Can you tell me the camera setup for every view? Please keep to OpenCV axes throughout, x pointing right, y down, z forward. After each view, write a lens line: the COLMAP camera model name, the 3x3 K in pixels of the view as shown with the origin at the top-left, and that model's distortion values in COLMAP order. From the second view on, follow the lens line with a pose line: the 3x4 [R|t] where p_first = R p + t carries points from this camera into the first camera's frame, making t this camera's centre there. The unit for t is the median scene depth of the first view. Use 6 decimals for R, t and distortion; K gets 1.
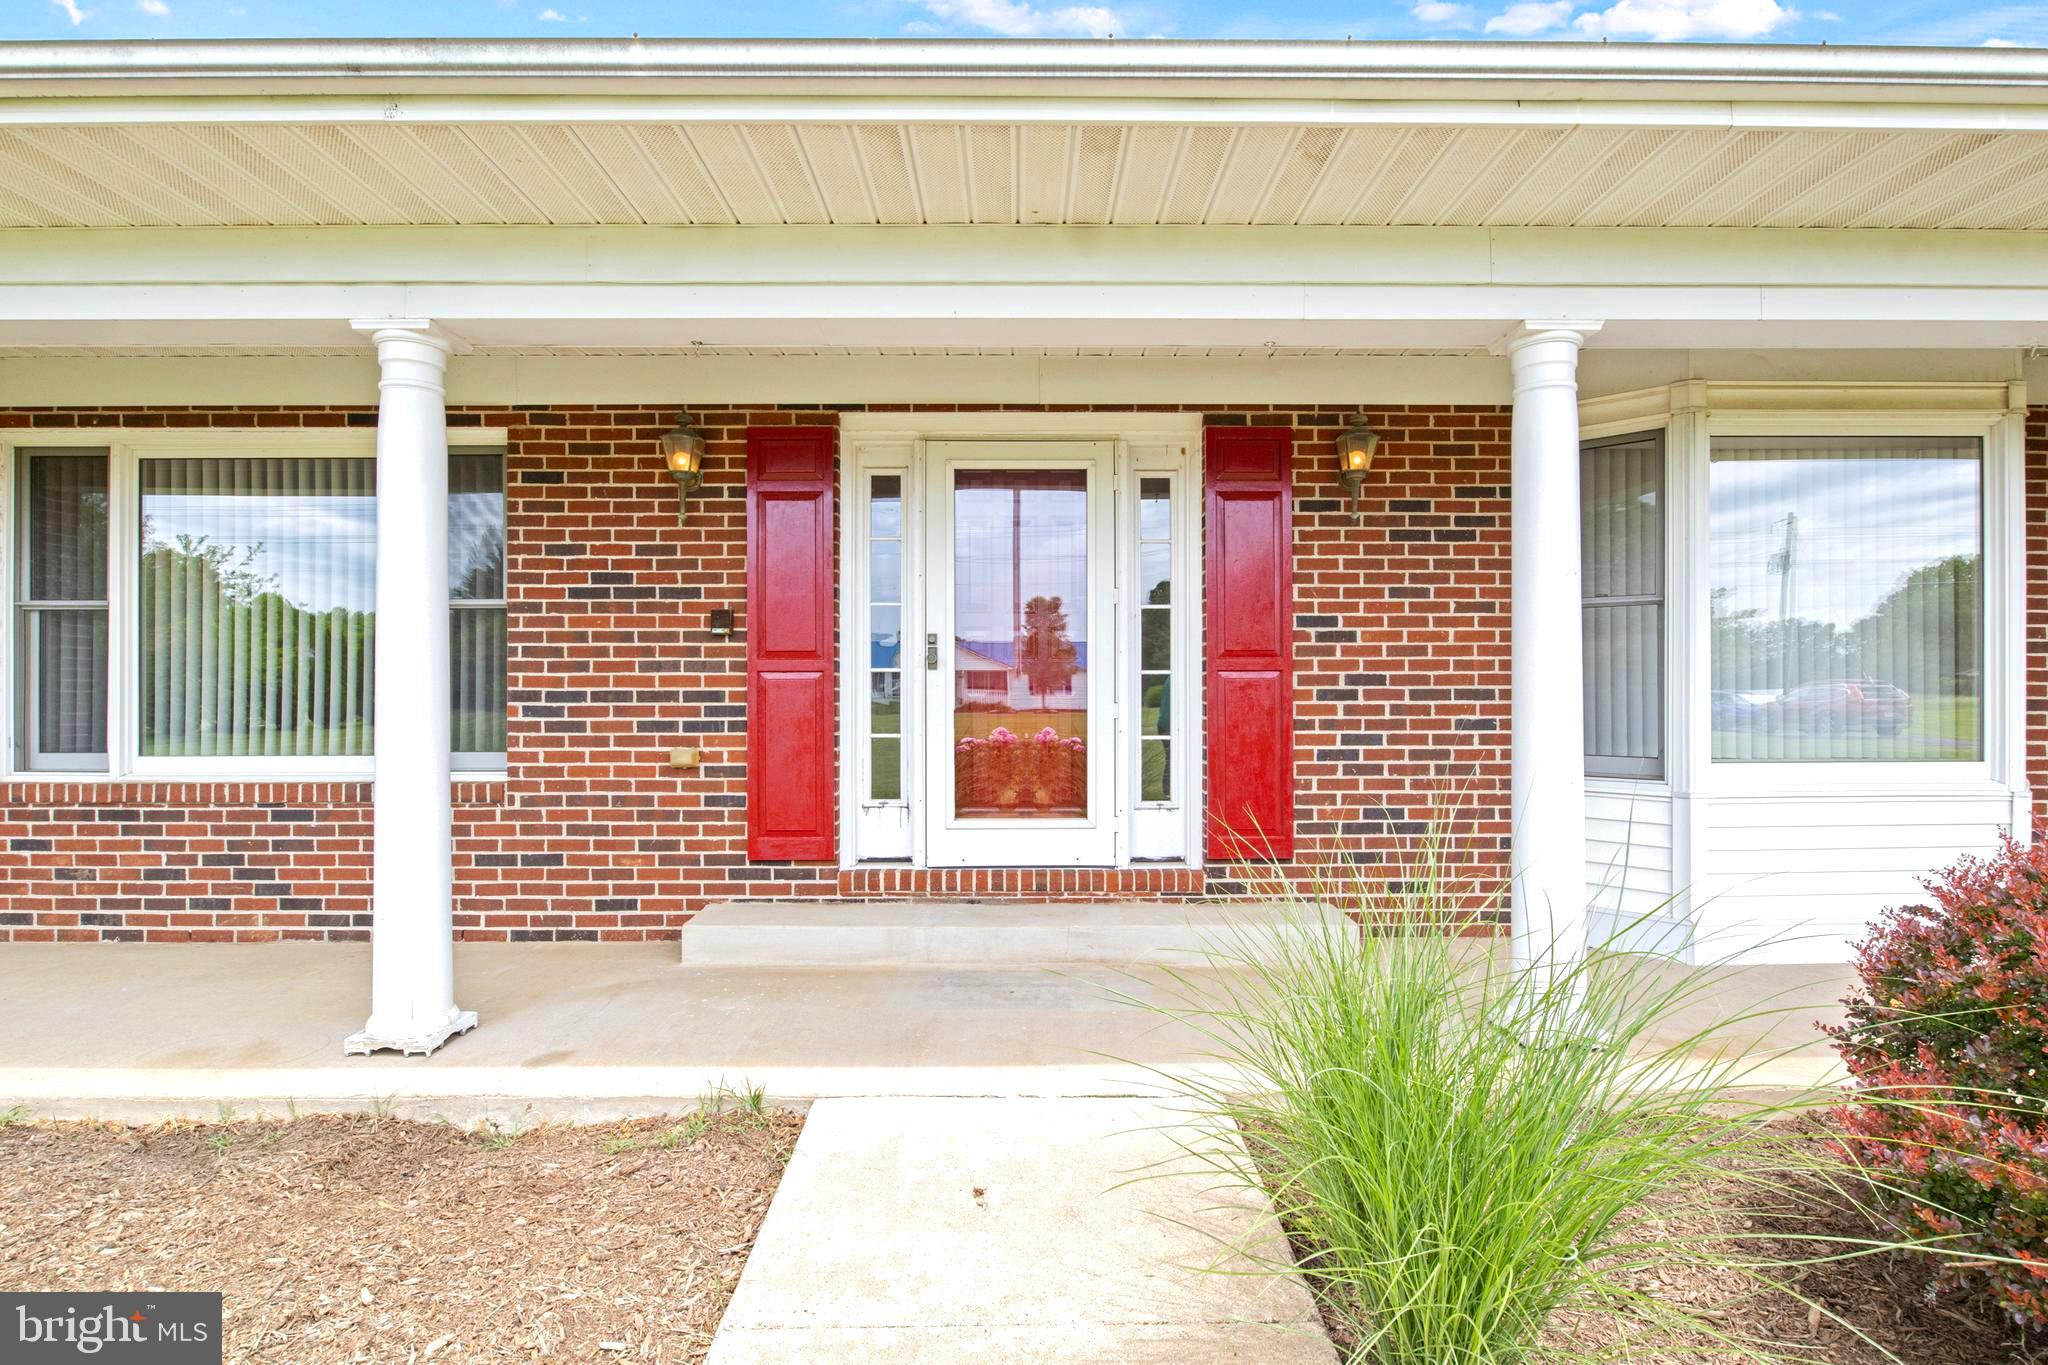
lens RADIAL K [[1042.3, 0, 1023.7], [0, 1042.3, 686.2], [0, 0, 1]] dist [-0.014882, -0.000518]
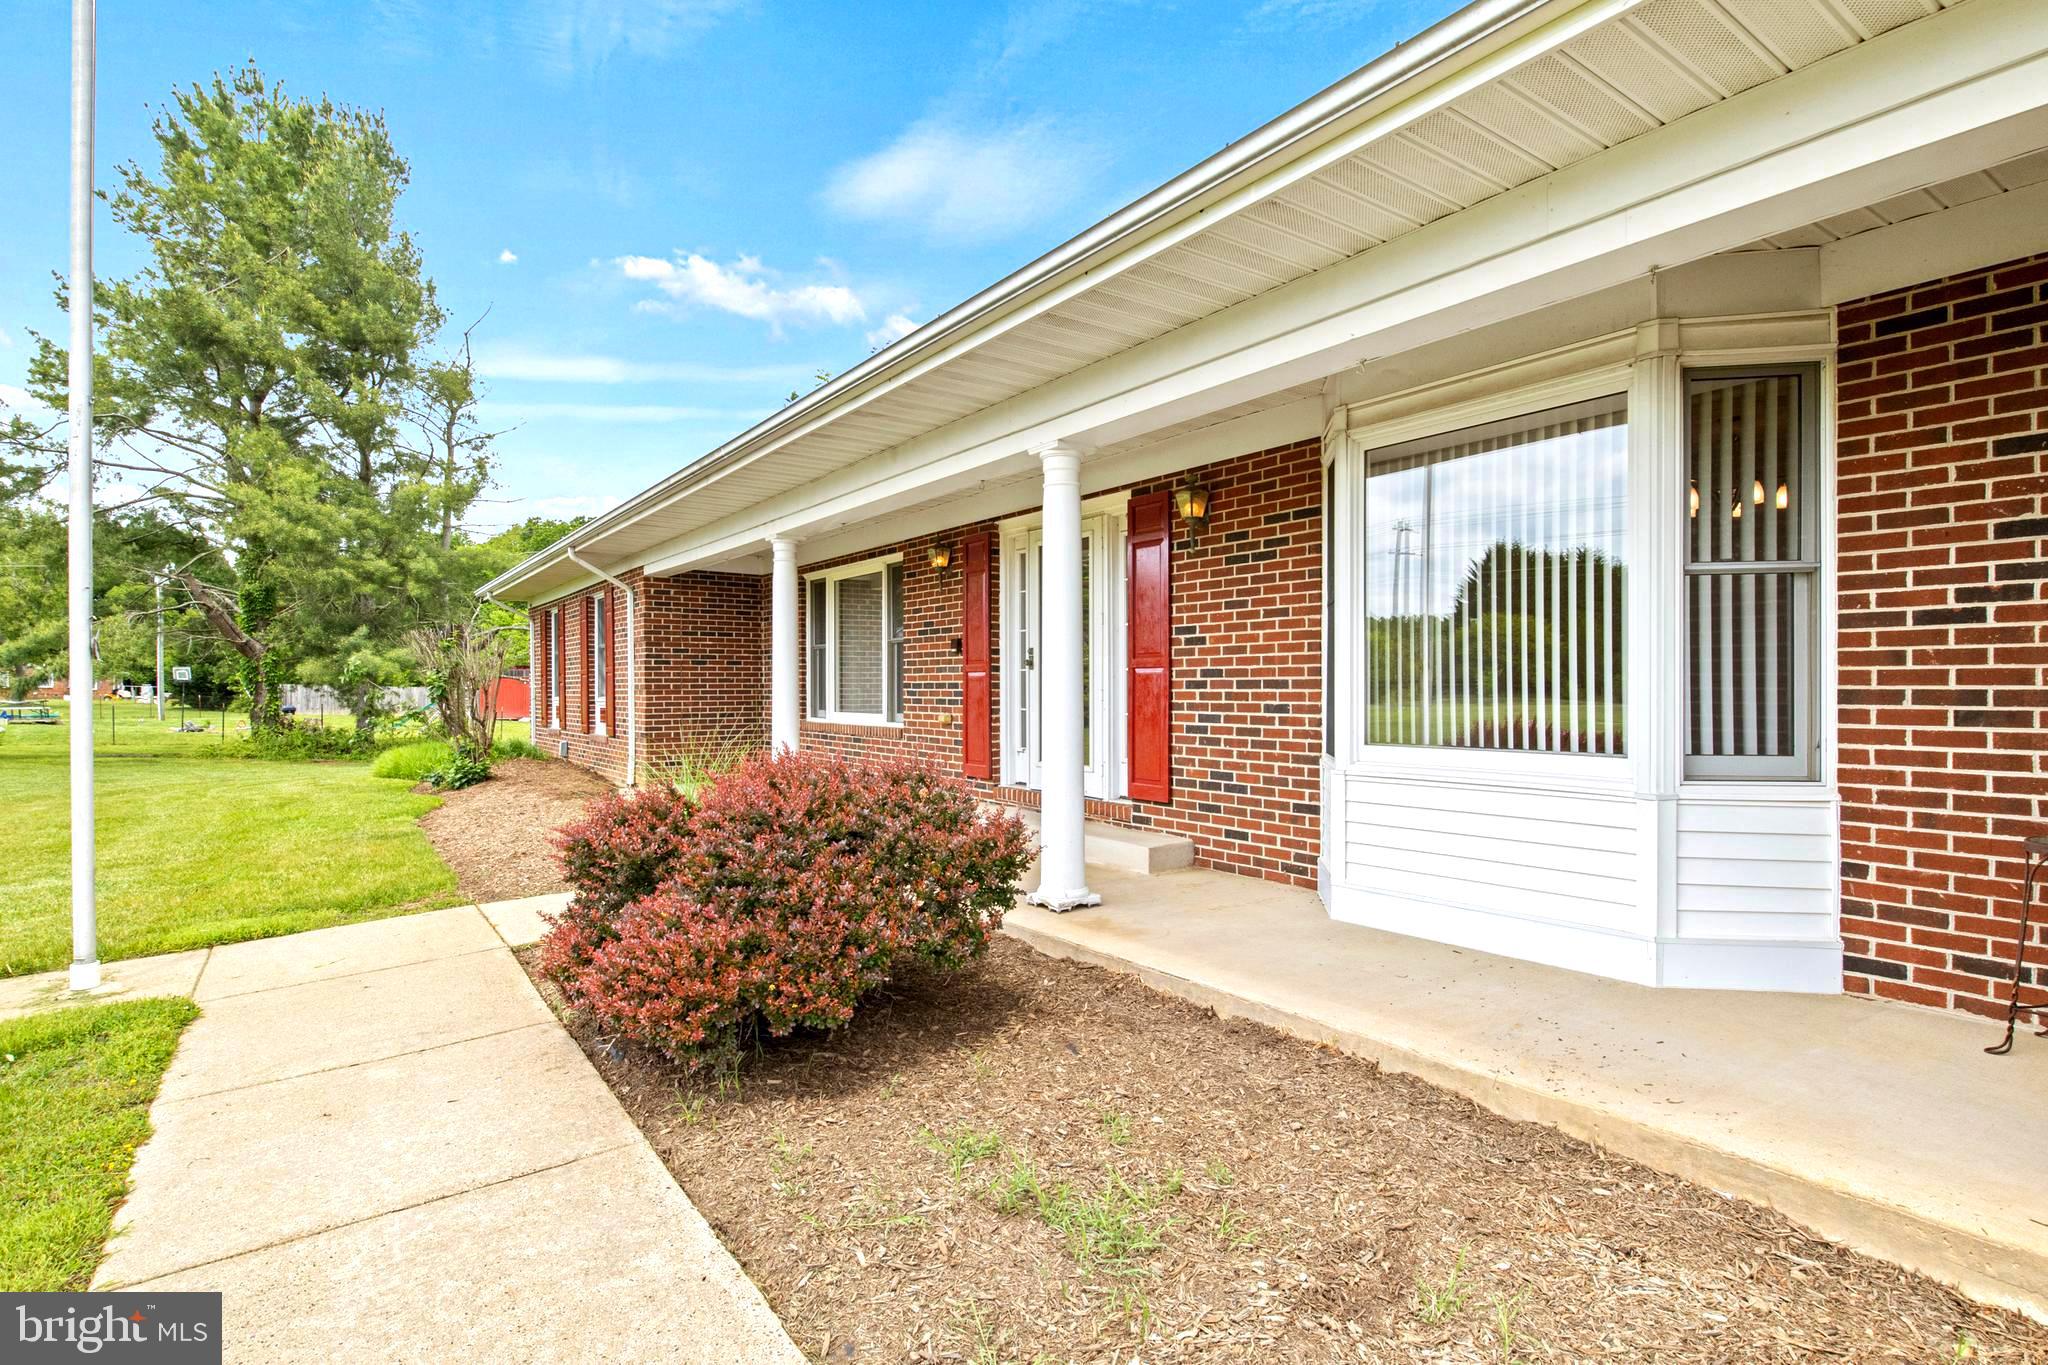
lens RADIAL K [[1042.3, 0, 985.6], [0, 1042.3, 688.9], [0, 0, 1]] dist [-0.014882, -0.000518]
pose [[0.538696, 0.001573, -0.842499, 1.283195], [0.004706, 0.999977, 0.004876, 0.006054], [0.842487, -0.006592, 0.538676, 0.051137]]
